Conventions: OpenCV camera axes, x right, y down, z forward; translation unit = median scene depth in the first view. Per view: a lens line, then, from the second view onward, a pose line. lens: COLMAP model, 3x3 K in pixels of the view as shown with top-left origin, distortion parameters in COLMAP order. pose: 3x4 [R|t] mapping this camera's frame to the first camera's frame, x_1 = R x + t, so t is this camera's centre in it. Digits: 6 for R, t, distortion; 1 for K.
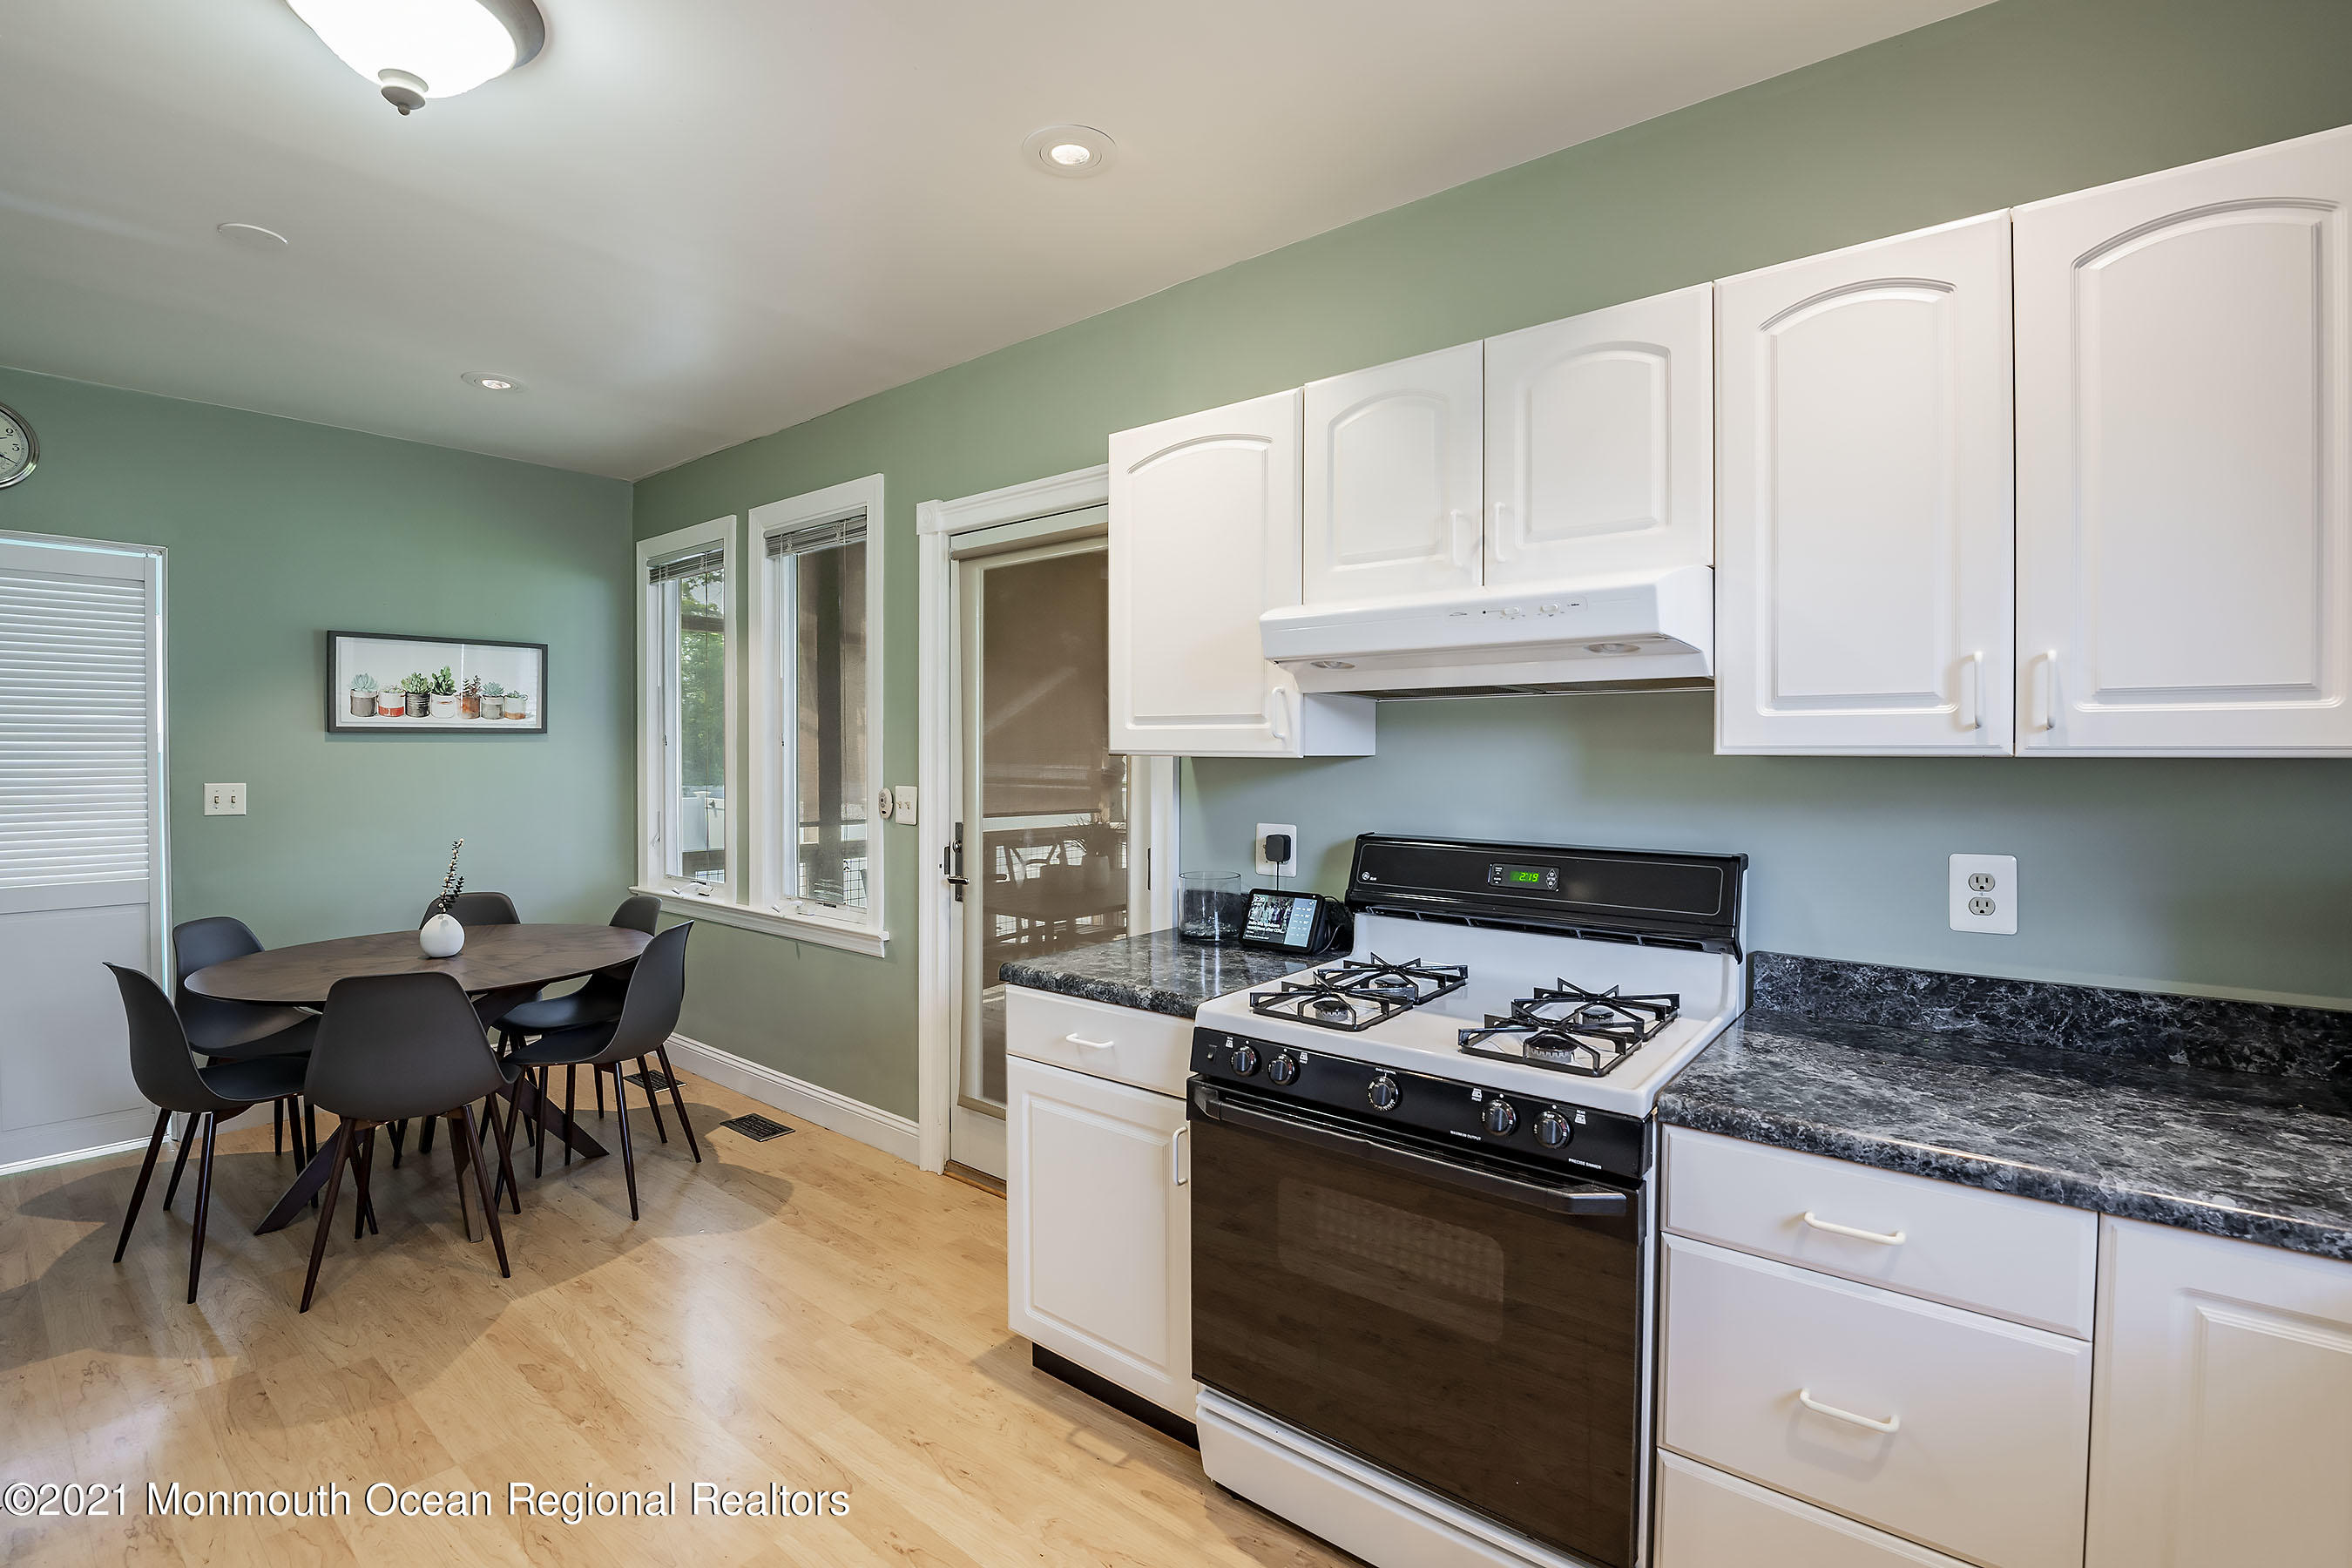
lens RADIAL K [[1051.7, 0, 1170.7], [0, 1051.7, 765.3], [0, 0, 1]] dist [-0.016775, -0.000396]
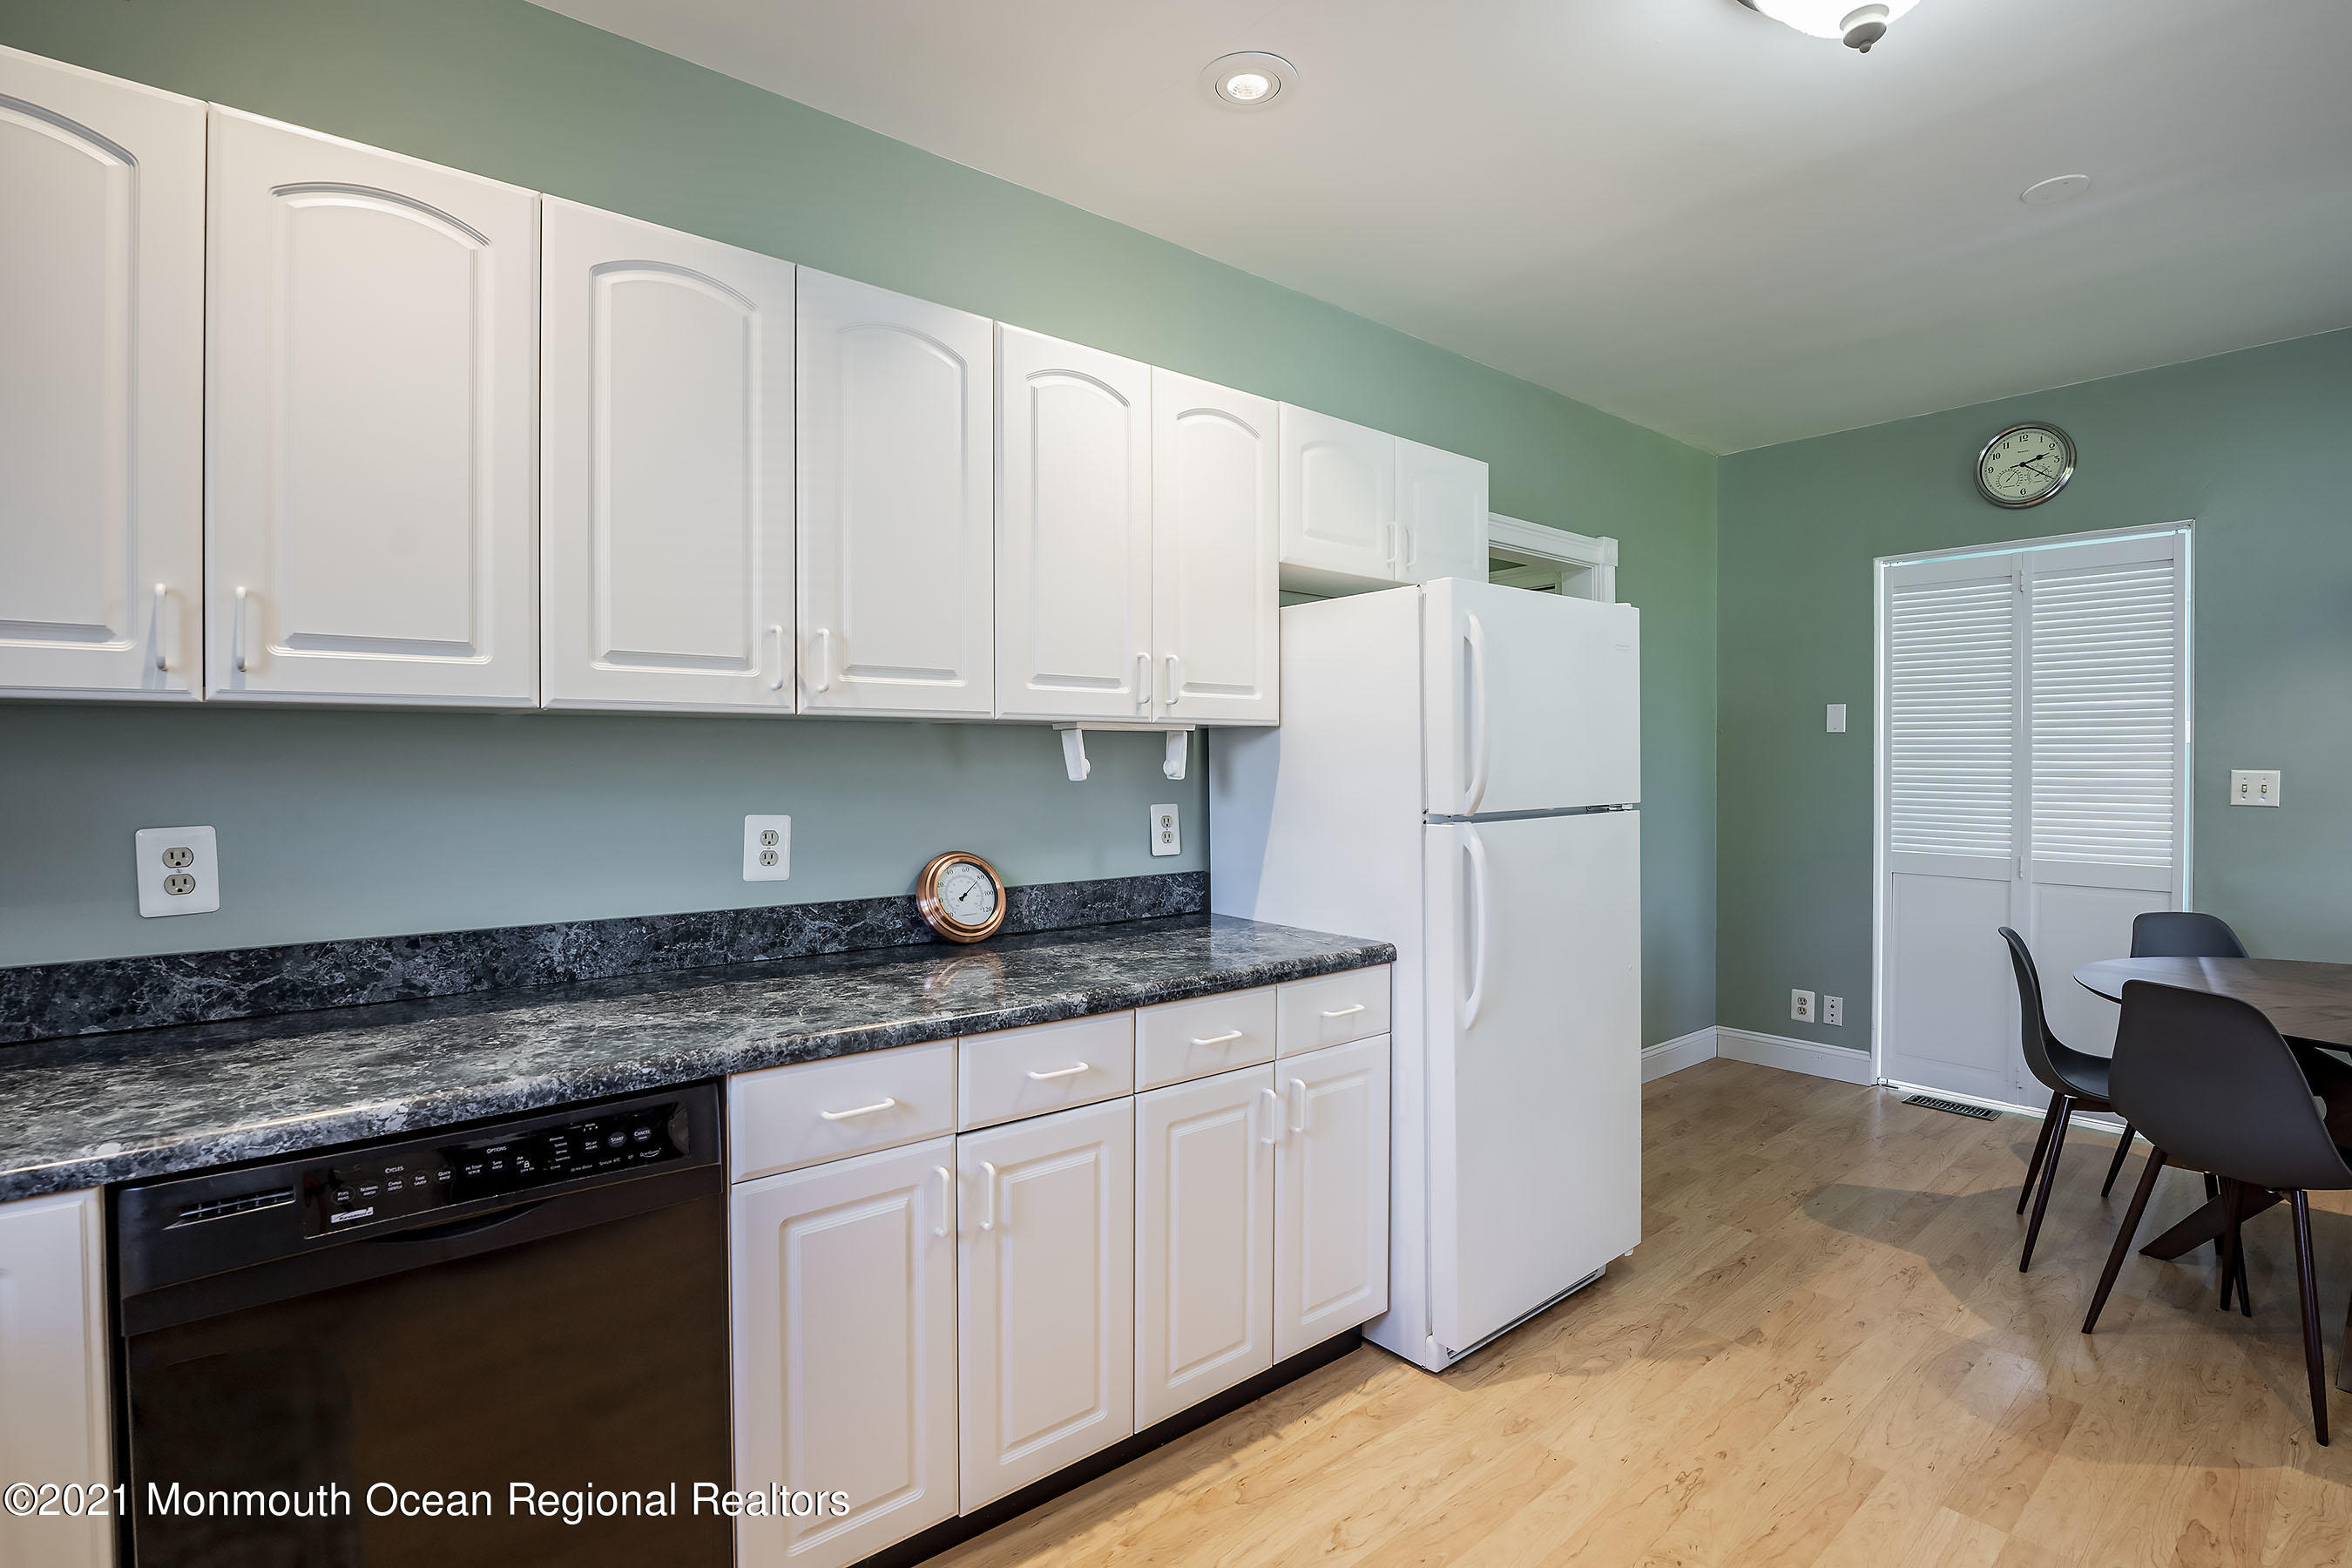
lens RADIAL K [[1128.6, 0, 1170.8], [0, 1128.6, 768.2], [0, 0, 1]] dist [-0.020478, -0.000117]
pose [[-0.191399, 0.003939, -0.981504, 0.173049], [-0.013998, 0.999879, 0.006742, 0.019952], [0.981413, 0.015030, -0.191321, 0.238699]]
